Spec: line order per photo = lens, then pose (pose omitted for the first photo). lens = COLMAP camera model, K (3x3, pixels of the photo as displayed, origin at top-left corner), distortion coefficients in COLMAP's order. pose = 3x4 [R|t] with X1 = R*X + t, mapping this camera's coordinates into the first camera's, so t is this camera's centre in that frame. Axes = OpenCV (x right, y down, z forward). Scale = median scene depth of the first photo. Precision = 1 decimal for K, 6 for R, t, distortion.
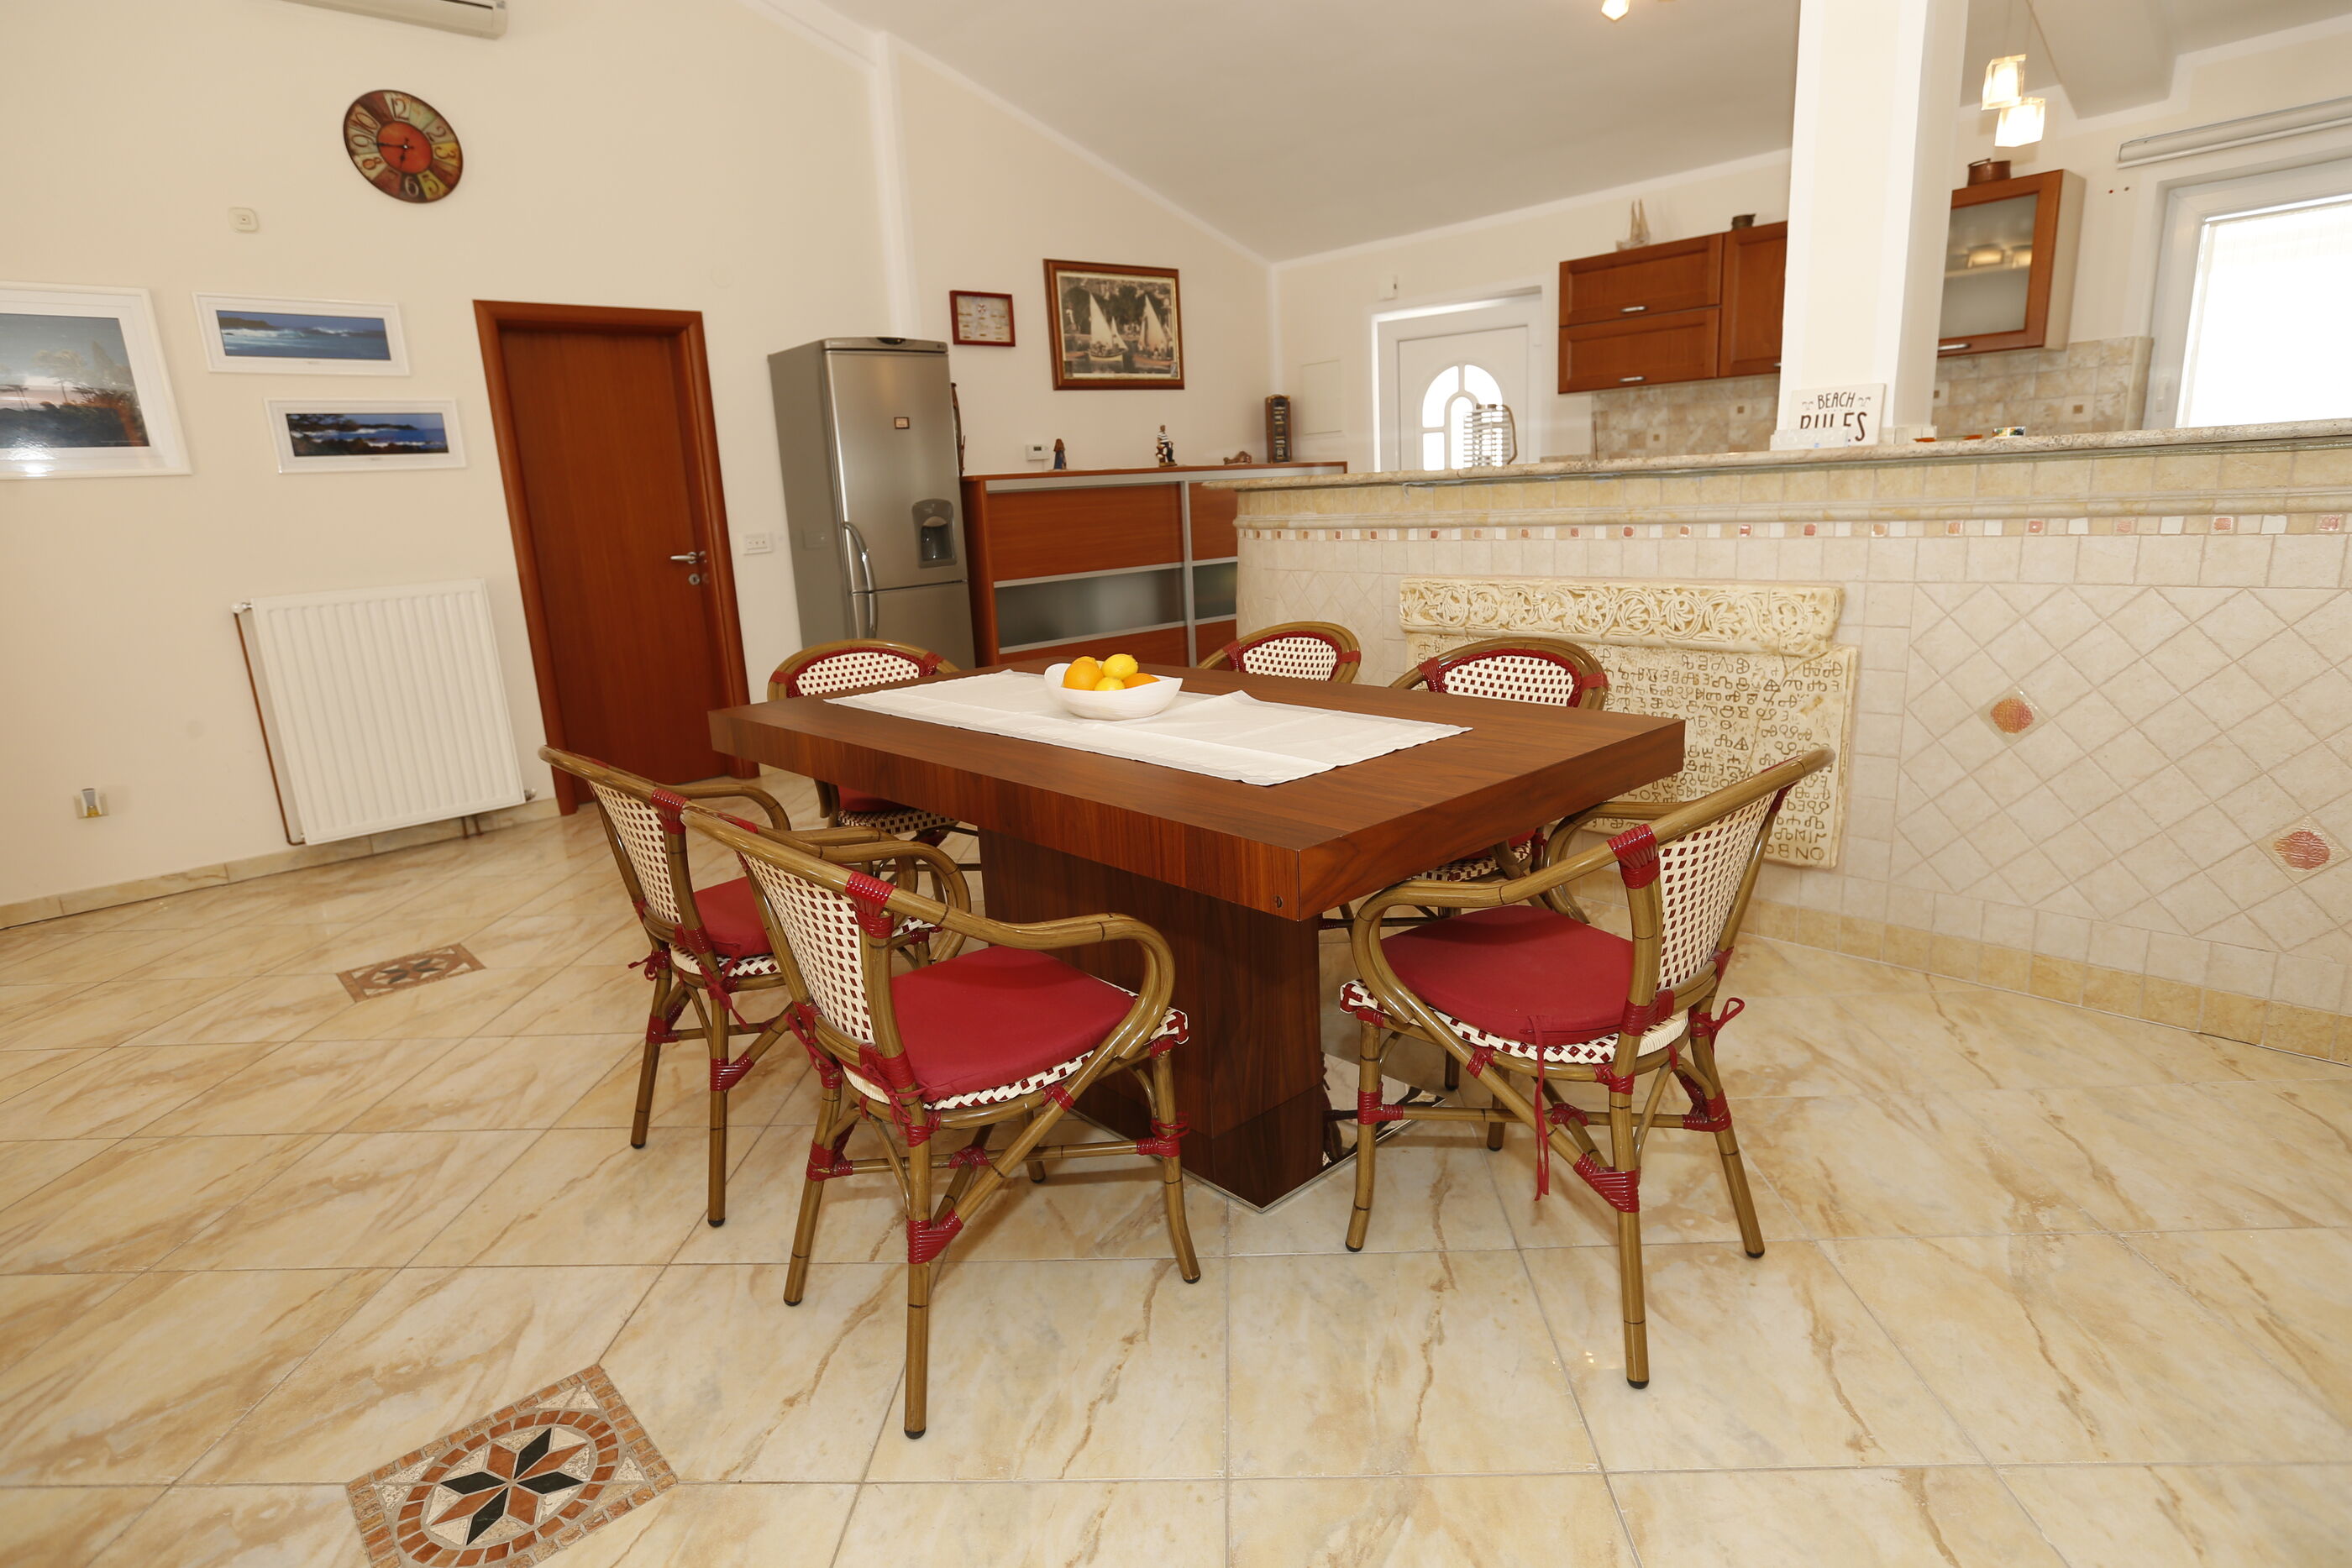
lens RADIAL K [[1225.7, 0, 1171.9], [0, 1225.7, 782.3], [0, 0, 1]] dist [-0.045854, 0.027207]
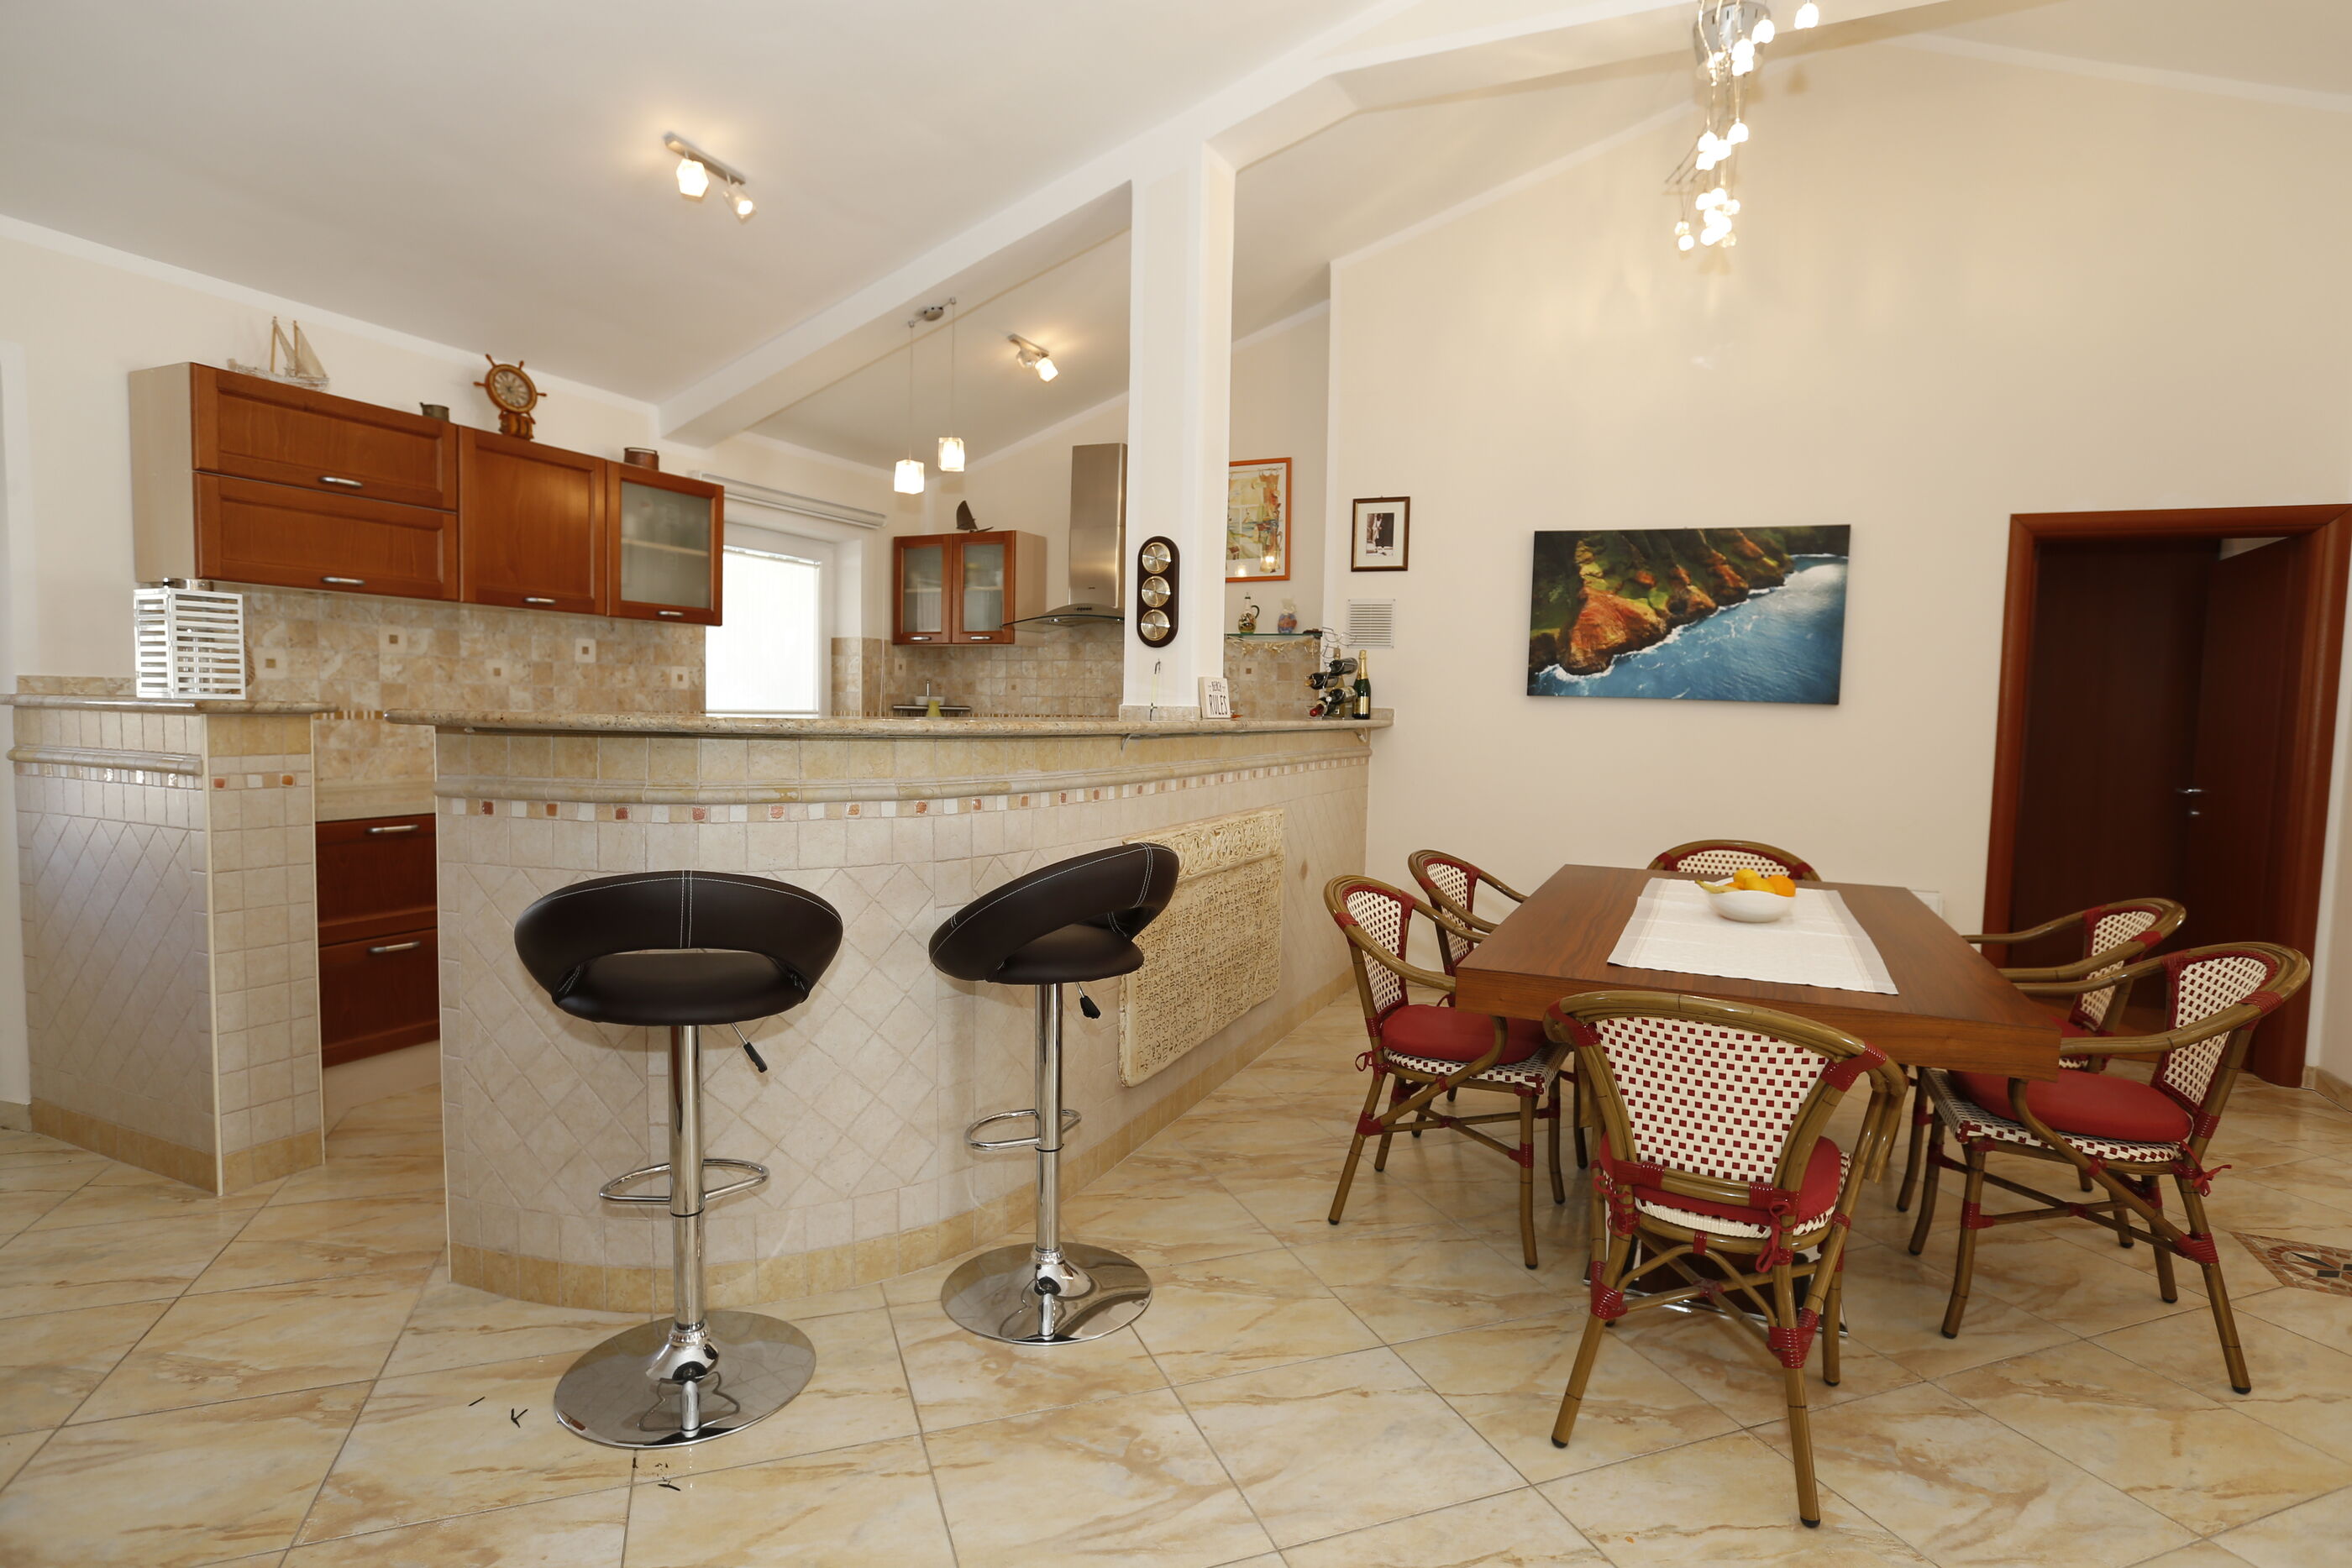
lens RADIAL K [[1201.2, 0, 1169.3], [0, 1201.2, 785.2], [0, 0, 1]] dist [-0.069118, 0.048183]
pose [[-0.392631, -0.019119, 0.919497, -0.751289], [0.209407, 0.971664, 0.109622, -0.360275], [-0.895538, 0.235590, -0.377502, 1.581523]]
